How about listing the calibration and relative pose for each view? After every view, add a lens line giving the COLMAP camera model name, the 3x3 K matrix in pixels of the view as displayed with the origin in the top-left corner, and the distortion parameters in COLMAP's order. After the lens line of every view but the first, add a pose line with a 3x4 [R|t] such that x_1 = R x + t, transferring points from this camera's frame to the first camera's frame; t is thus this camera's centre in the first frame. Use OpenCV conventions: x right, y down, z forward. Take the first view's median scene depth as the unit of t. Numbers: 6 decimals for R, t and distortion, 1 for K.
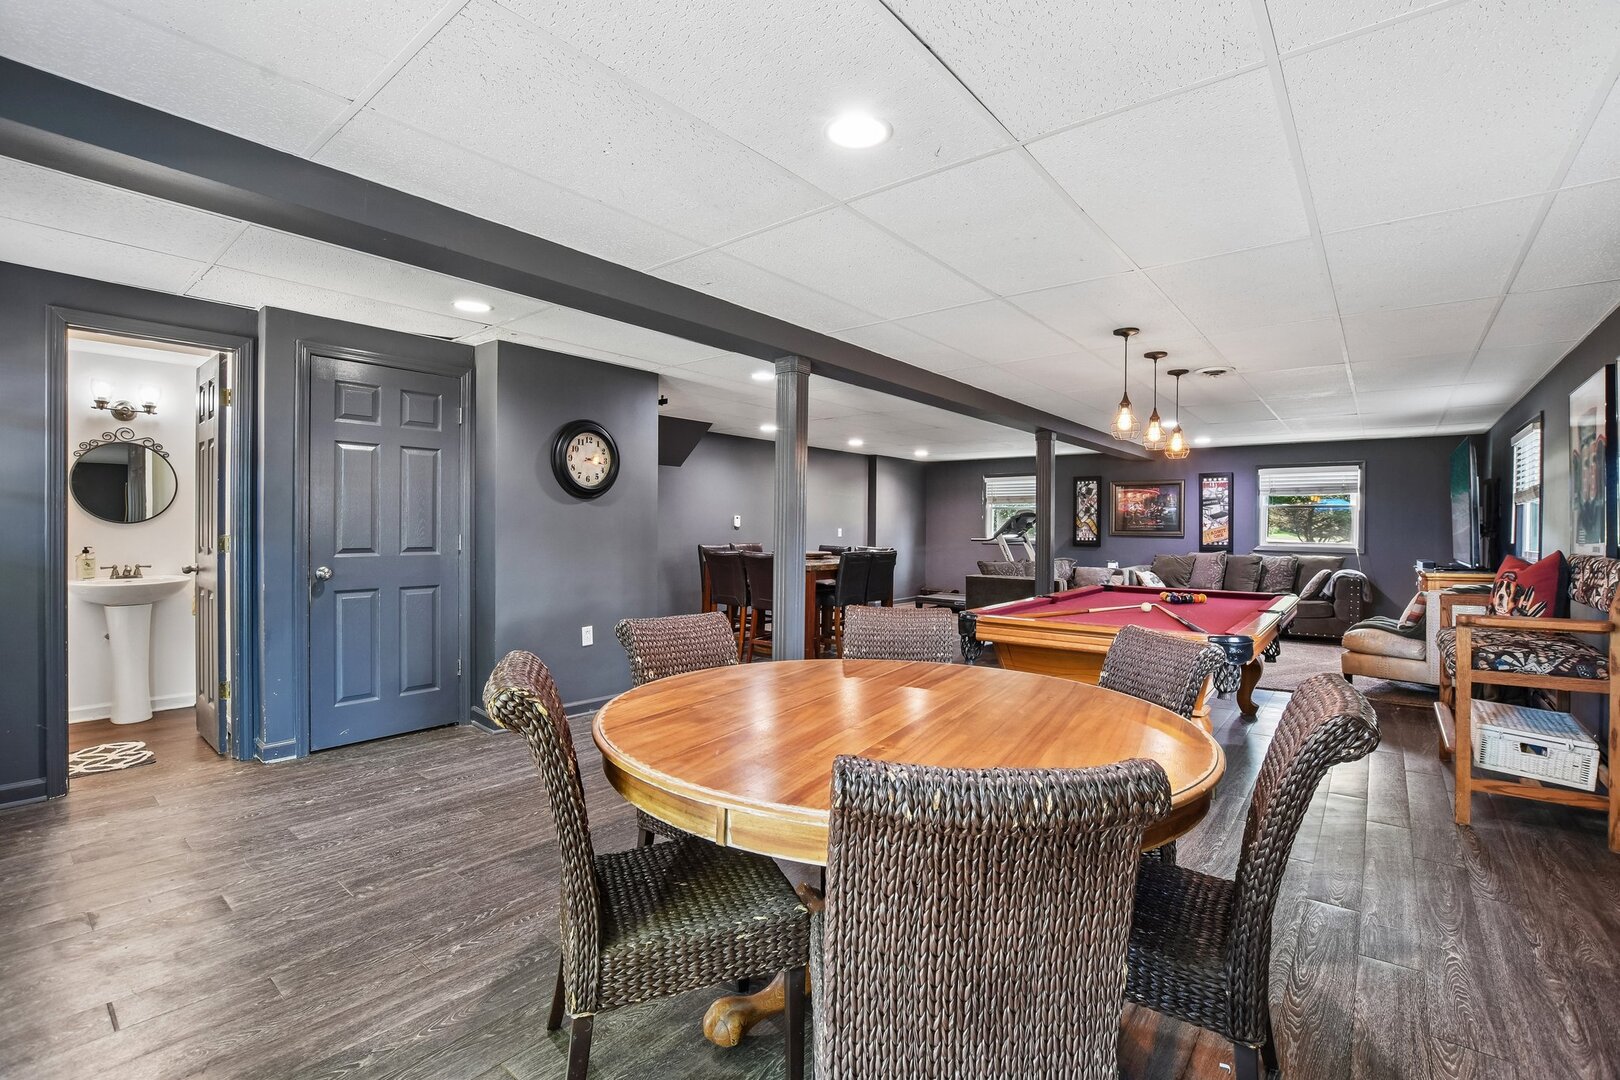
lens RADIAL K [[714.6, 0, 799.2], [0, 714.6, 537.6], [0, 0, 1]] dist [-0.008428, -0.000572]
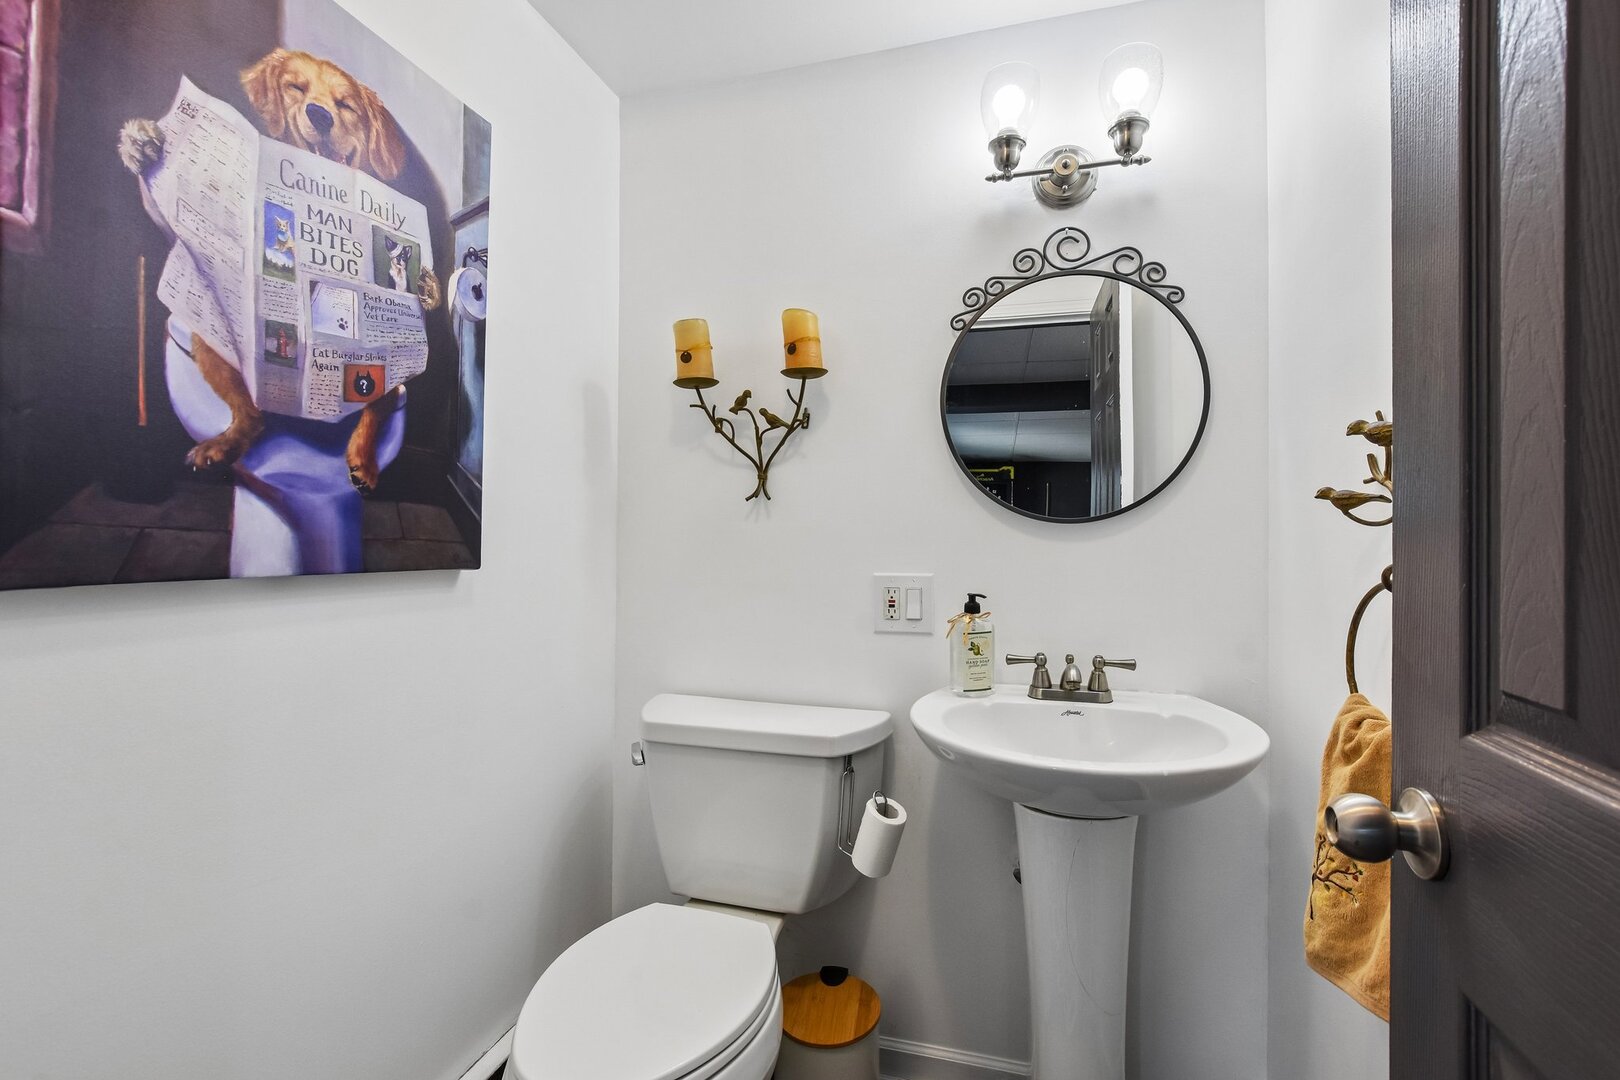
lens RADIAL K [[714.6, 0, 801.7], [0, 714.6, 530.6], [0, 0, 1]] dist [-0.008428, -0.000572]
pose [[0.392292, -0.004320, -0.919830, -0.700595], [-0.003422, 0.999975, -0.006156, -0.013820], [0.919834, 0.005563, 0.392268, 0.761703]]
